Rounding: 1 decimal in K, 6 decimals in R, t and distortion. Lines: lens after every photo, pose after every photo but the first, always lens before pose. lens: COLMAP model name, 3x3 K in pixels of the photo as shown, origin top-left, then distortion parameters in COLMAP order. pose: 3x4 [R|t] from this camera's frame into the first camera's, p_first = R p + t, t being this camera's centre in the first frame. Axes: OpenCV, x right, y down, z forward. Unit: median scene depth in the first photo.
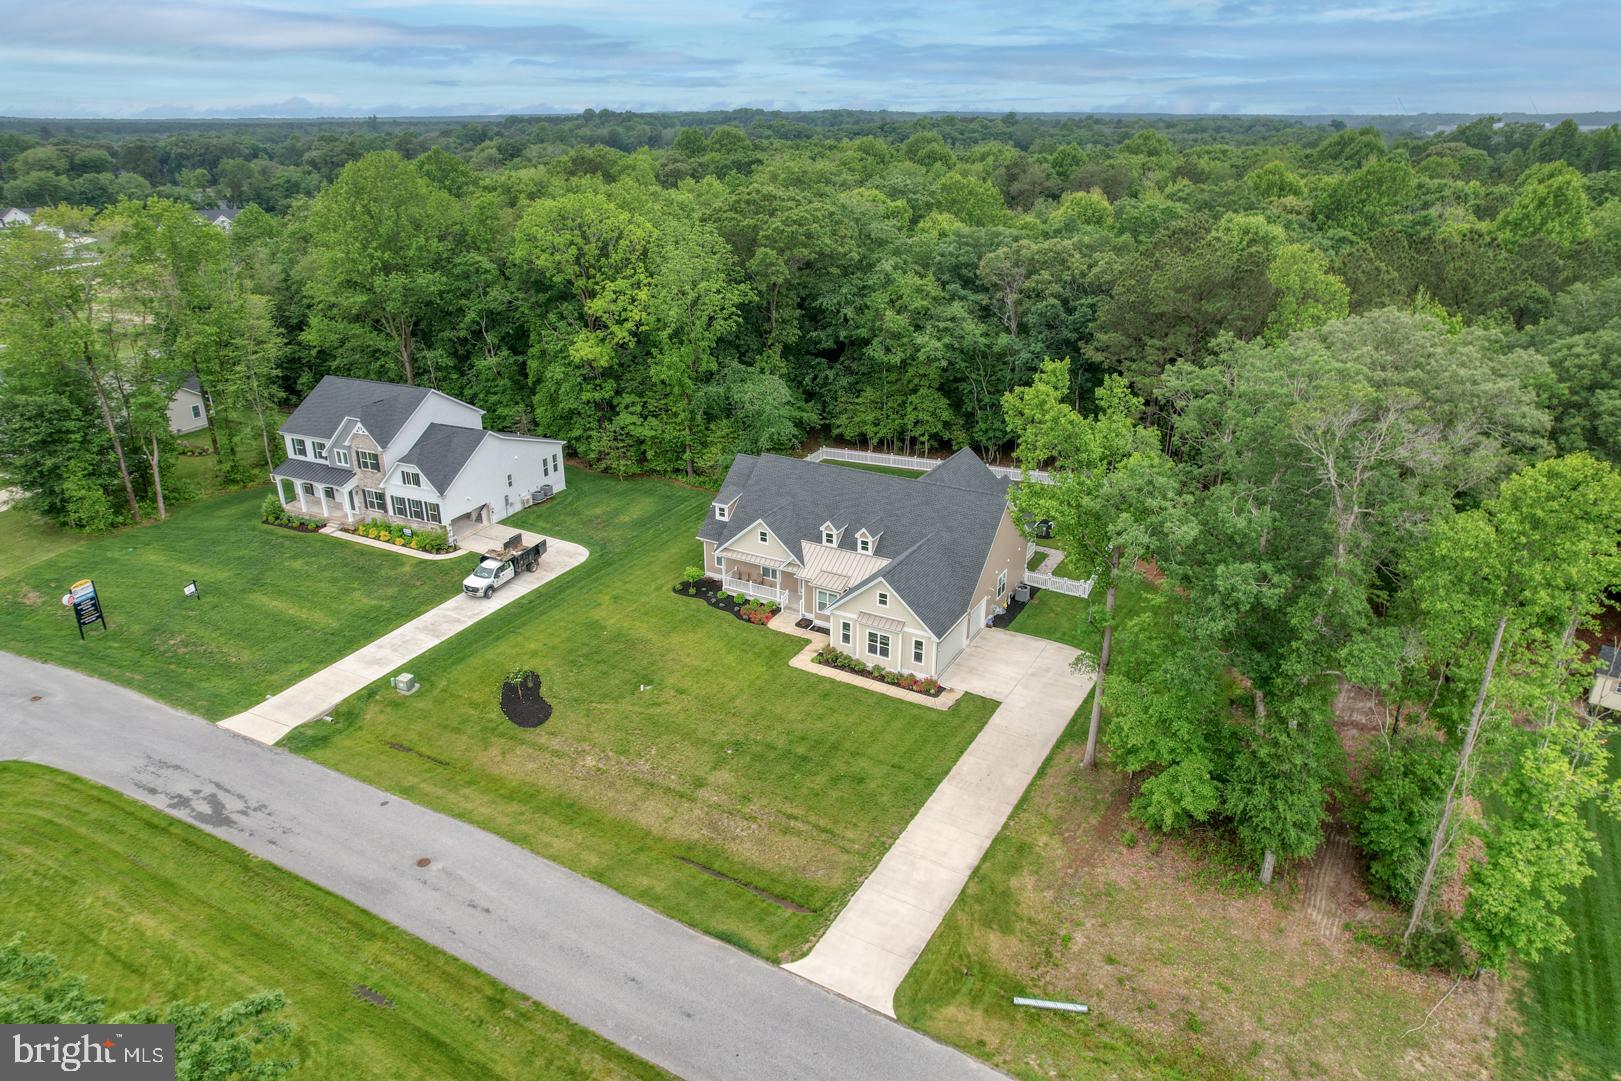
lens RADIAL K [[1036.9, 0, 804.0], [0, 1036.9, 556.8], [0, 0, 1]] dist [-0.079419, 0.065383]
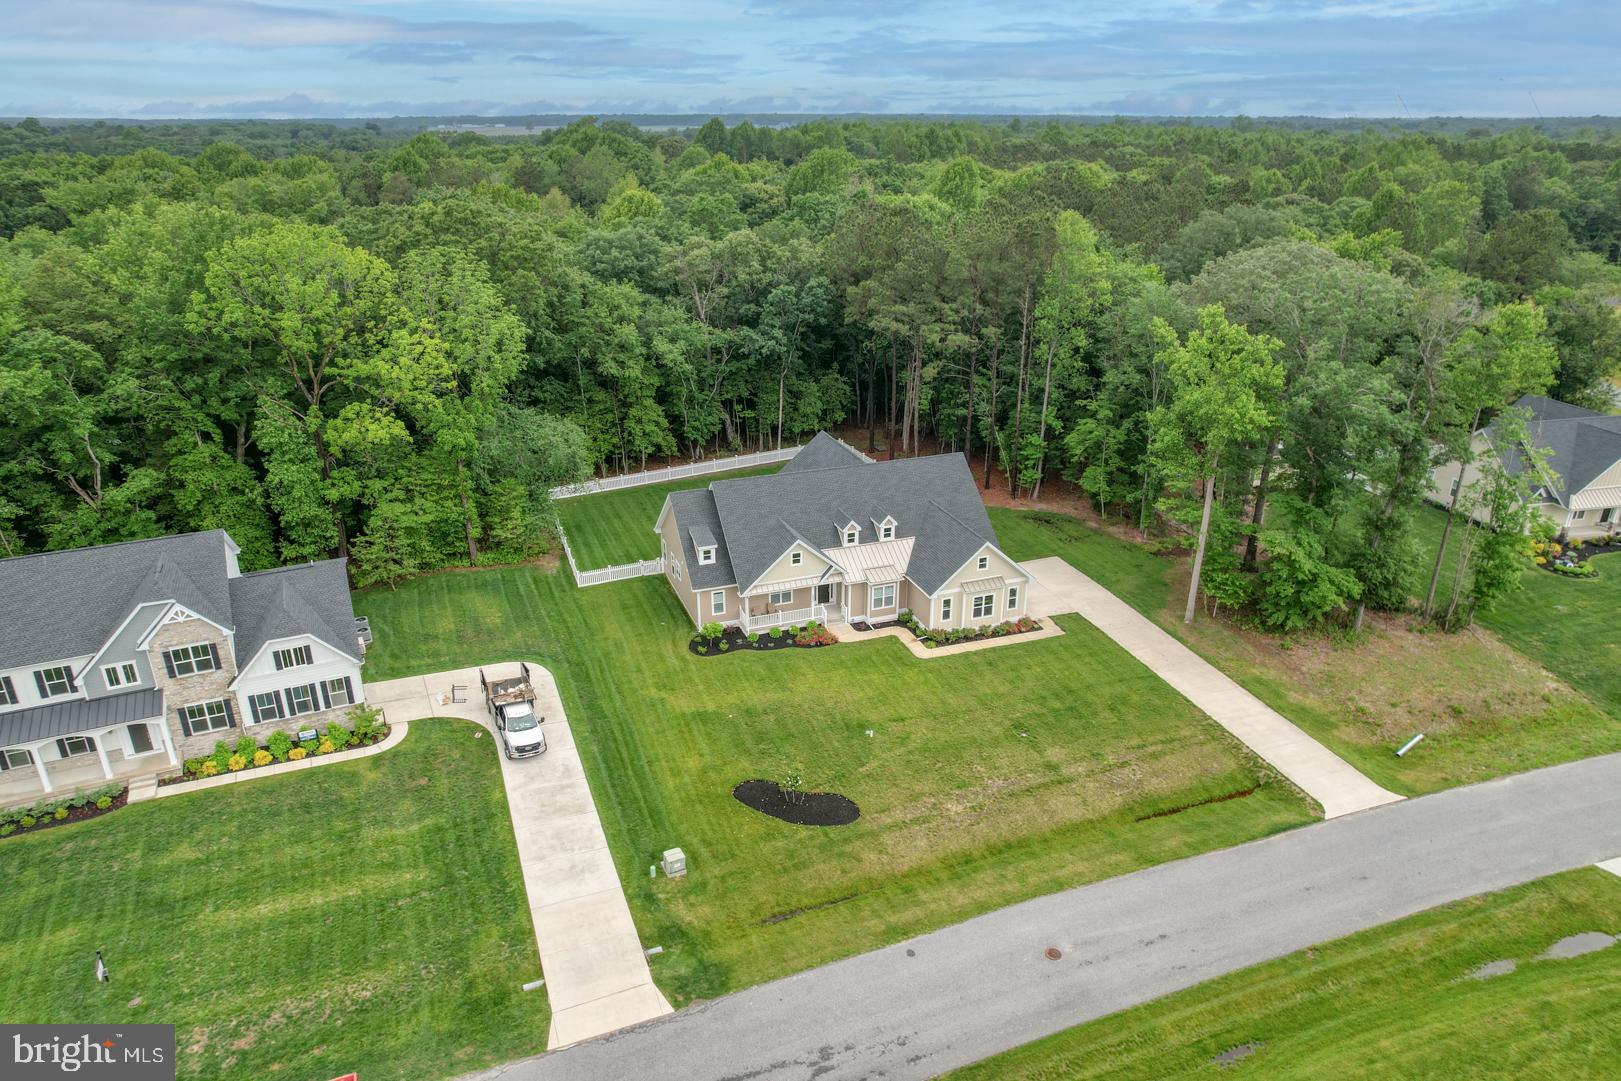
lens RADIAL K [[1036.9, 0, 805.7], [0, 1036.9, 563.0], [0, 0, 1]] dist [-0.079419, 0.065383]
pose [[0.645637, -0.303487, 0.700748, -0.681356], [0.302811, 0.944155, 0.129908, -0.132304], [-0.701041, 0.128321, 0.701481, 0.322984]]
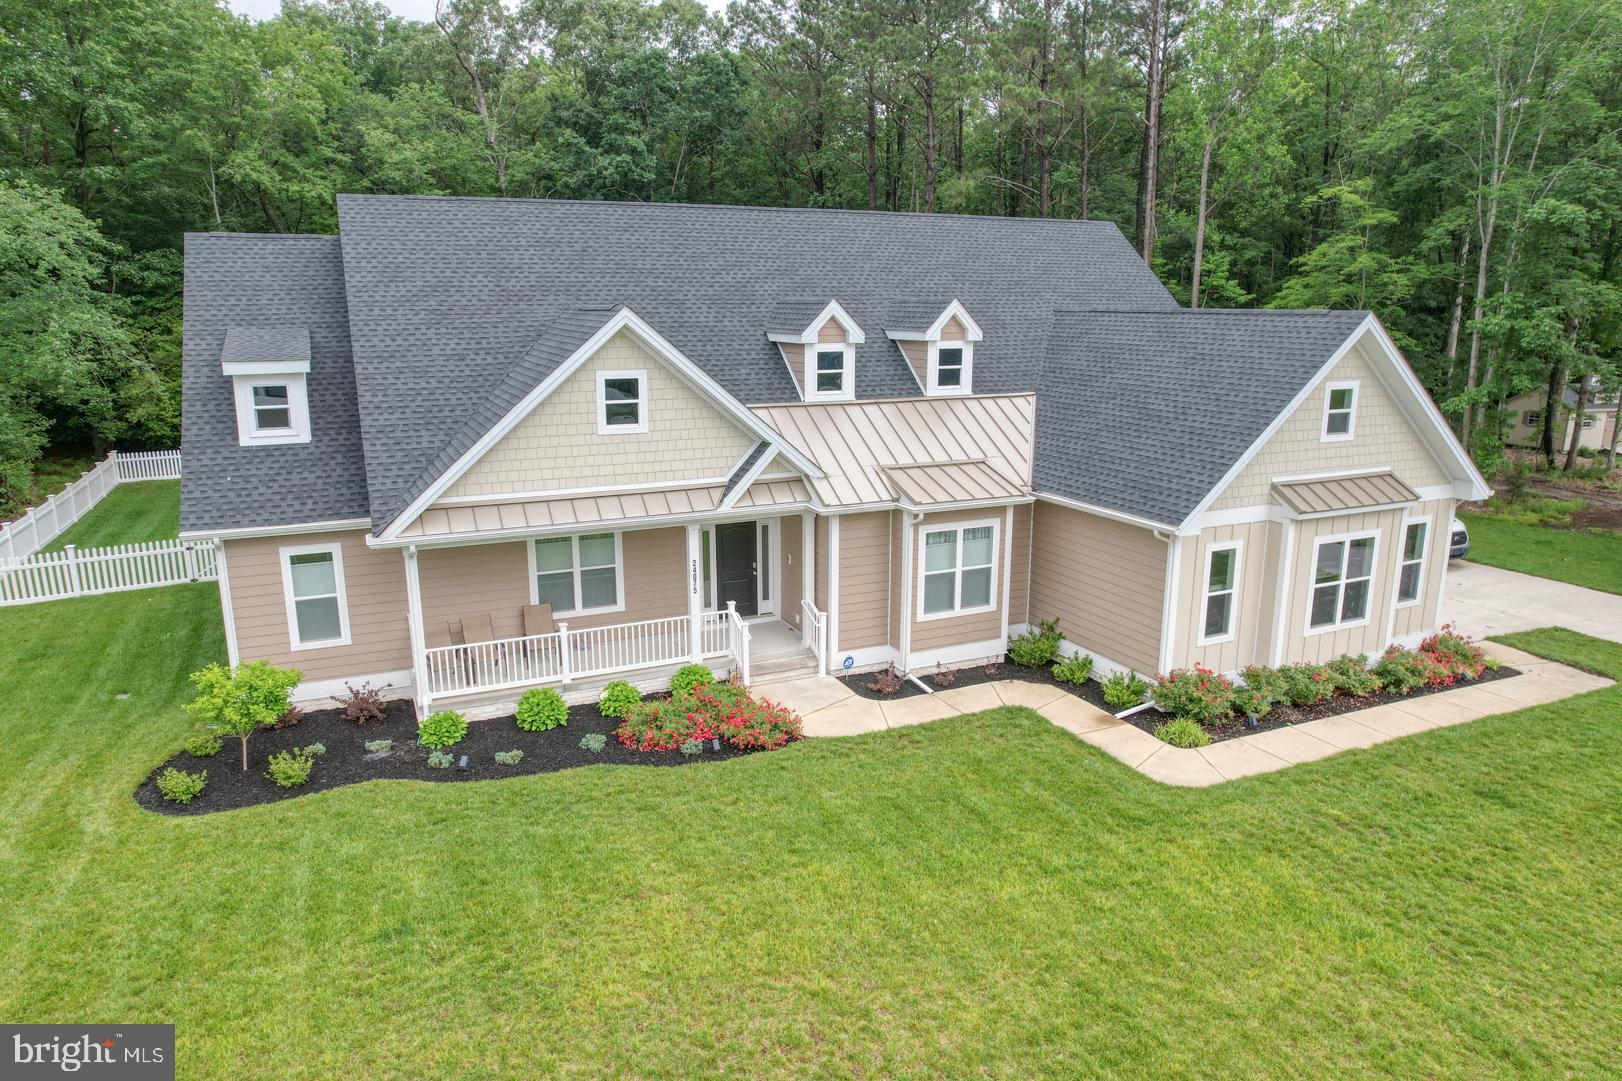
lens RADIAL K [[1037.6, 0, 809.5], [0, 1037.6, 550.1], [0, 0, 1]] dist [-0.079419, 0.065383]
pose [[0.578633, -0.185227, 0.794276, -0.202095], [0.322712, 0.946388, -0.014398, 0.029193], [-0.749026, 0.264654, 0.607386, 0.814827]]
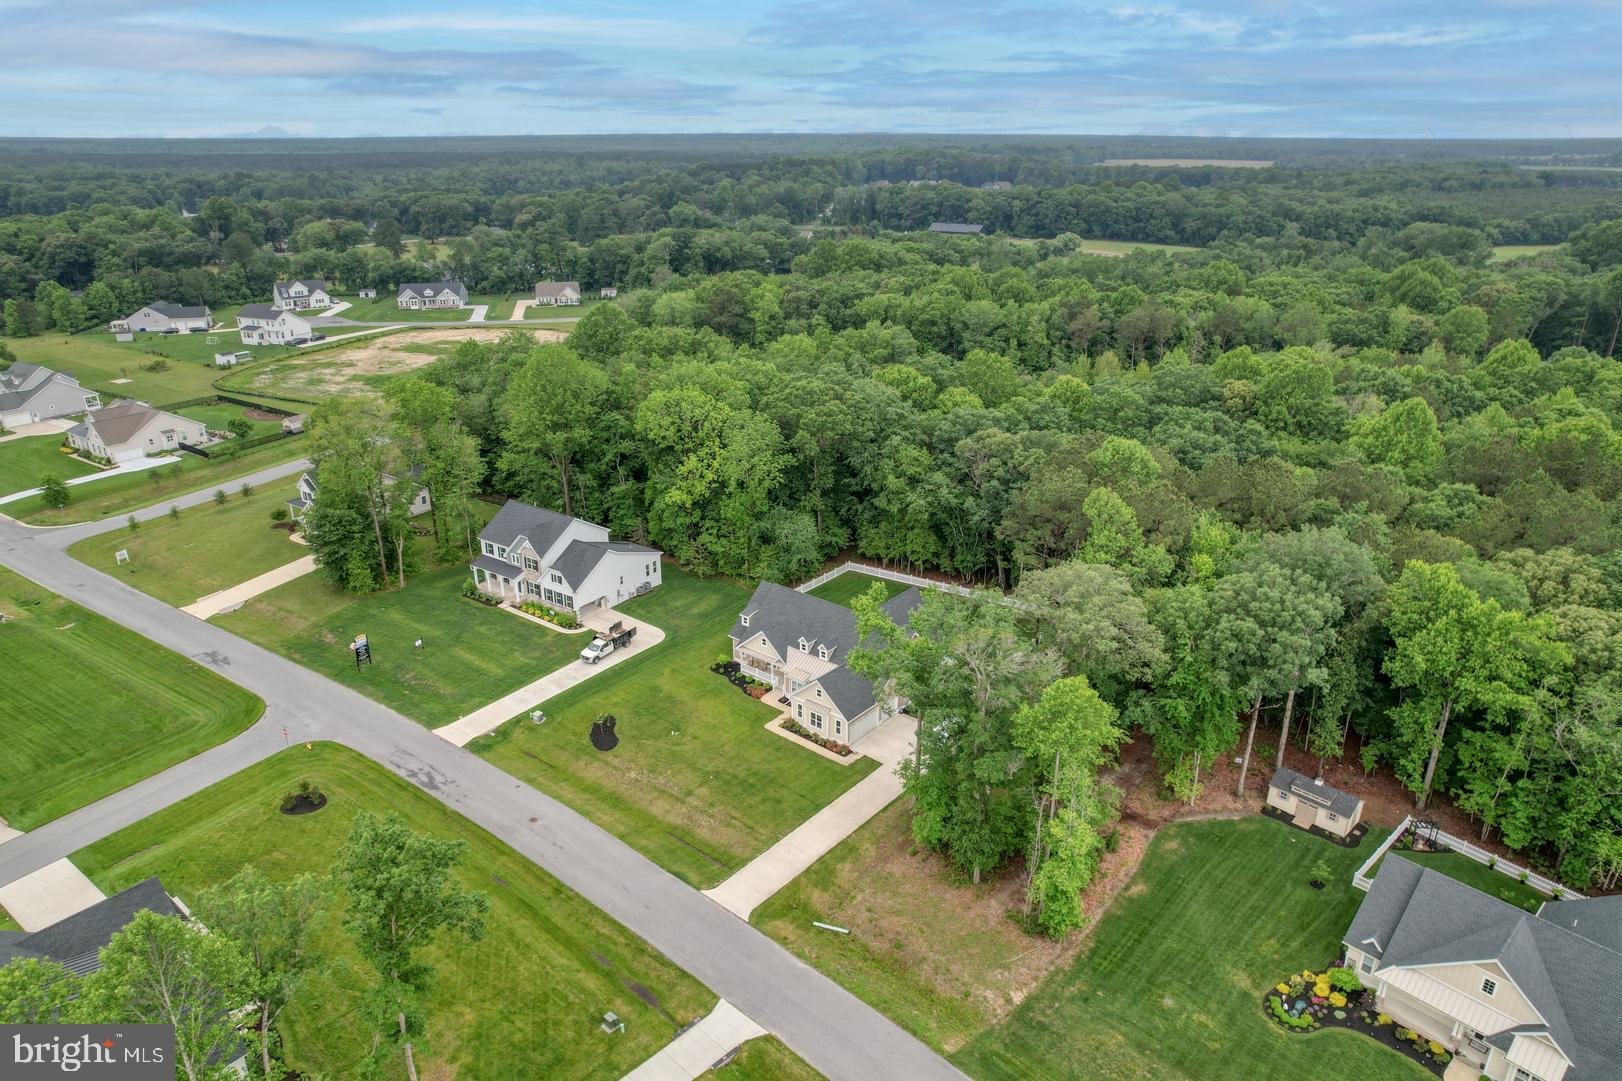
lens RADIAL K [[1037.6, 0, 808.9], [0, 1037.6, 548.3], [0, 0, 1]] dist [-0.079419, 0.065383]
pose [[0.985389, 0.068194, -0.156073, 0.257084], [-0.072290, 0.997168, -0.020717, -0.130272], [0.154218, 0.031697, 0.987528, -0.532601]]
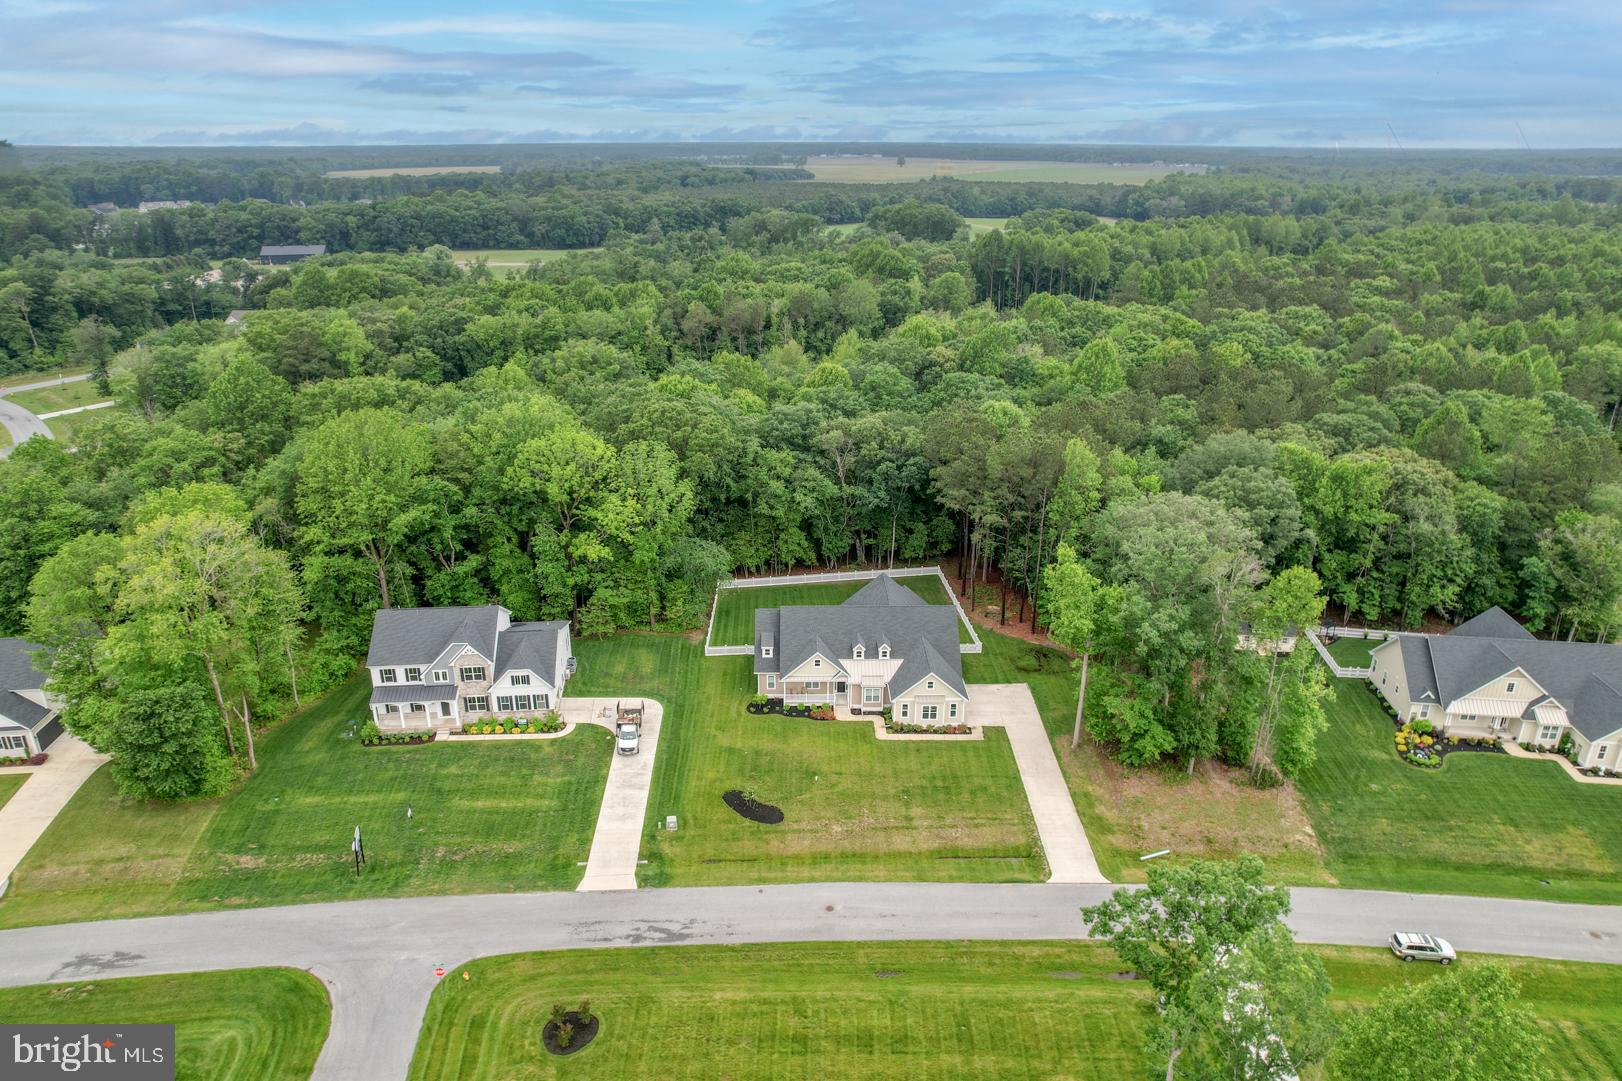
lens RADIAL K [[1037.6, 0, 802.7], [0, 1037.6, 561.8], [0, 0, 1]] dist [-0.079419, 0.065383]
pose [[0.863347, -0.187114, 0.468636, -0.722724], [0.198077, 0.979833, 0.026314, -0.203634], [-0.464109, 0.070108, 0.882999, -0.330823]]
